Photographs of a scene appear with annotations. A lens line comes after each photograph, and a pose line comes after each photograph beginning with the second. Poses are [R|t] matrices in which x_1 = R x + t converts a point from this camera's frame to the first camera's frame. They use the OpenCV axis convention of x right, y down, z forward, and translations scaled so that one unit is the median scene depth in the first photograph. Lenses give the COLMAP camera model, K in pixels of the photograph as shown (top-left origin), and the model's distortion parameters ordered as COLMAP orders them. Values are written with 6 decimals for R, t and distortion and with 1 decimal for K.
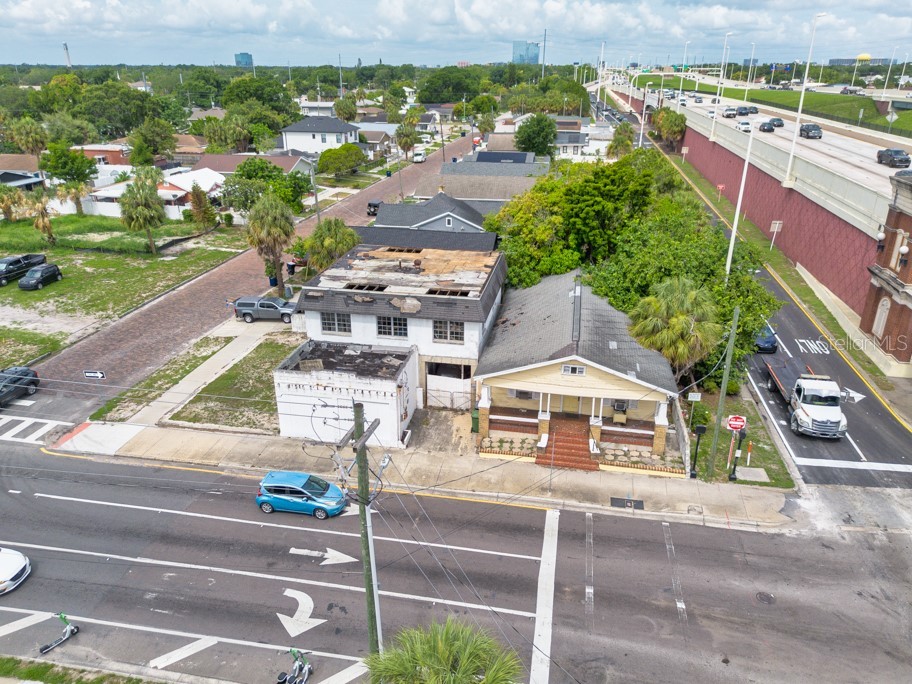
lens RADIAL K [[654.7, 0, 455.7], [0, 654.7, 341.3], [0, 0, 1]] dist [0.066616, -0.070774]
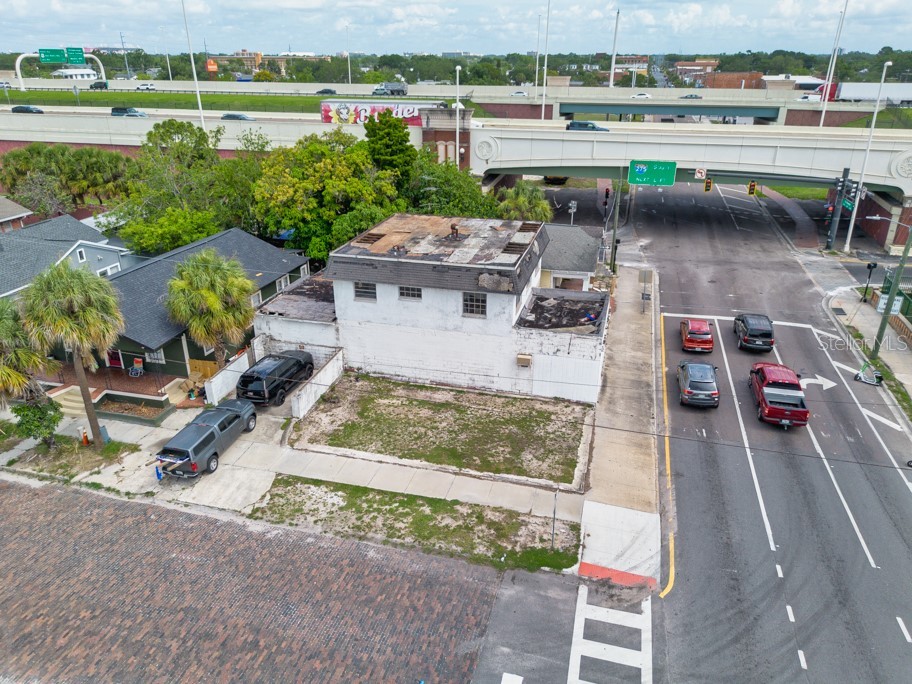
lens RADIAL K [[650.9, 0, 455.4], [0, 650.9, 342.0], [0, 0, 1]] dist [0.062532, -0.064729]
pose [[0.070931, -0.399178, 0.914125, -1.049873], [0.385255, 0.856285, 0.344027, -0.321059], [-0.920080, 0.327769, 0.214523, 0.908536]]
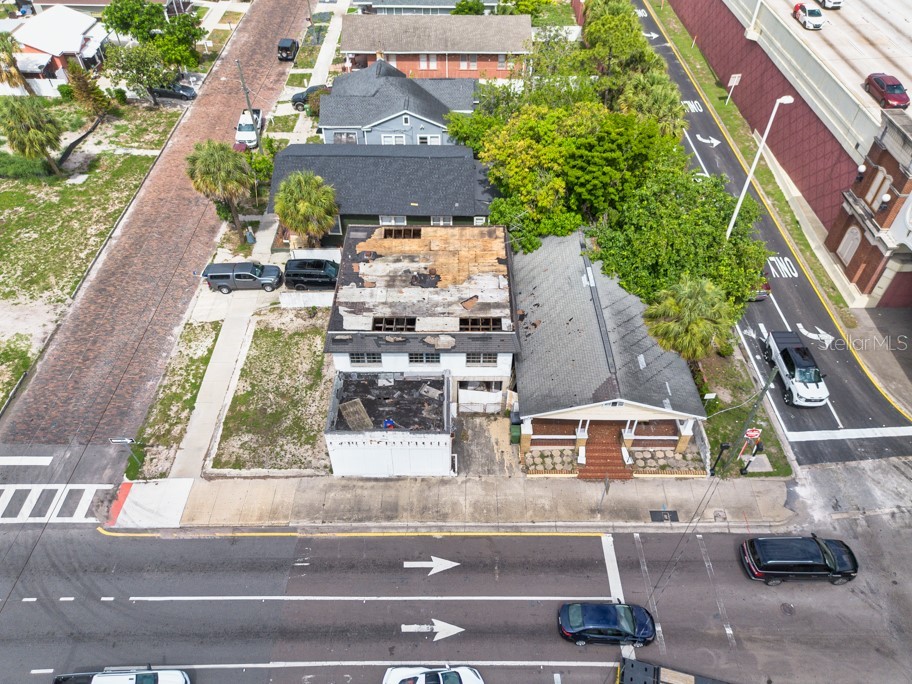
lens RADIAL K [[656.3, 0, 455.5], [0, 656.3, 341.6], [0, 0, 1]] dist [0.067862, -0.074385]
pose [[0.981519, -0.133653, 0.136956, -0.182038], [0.070542, 0.917983, 0.390295, -0.425532], [-0.177887, -0.373421, 0.910447, 0.087577]]
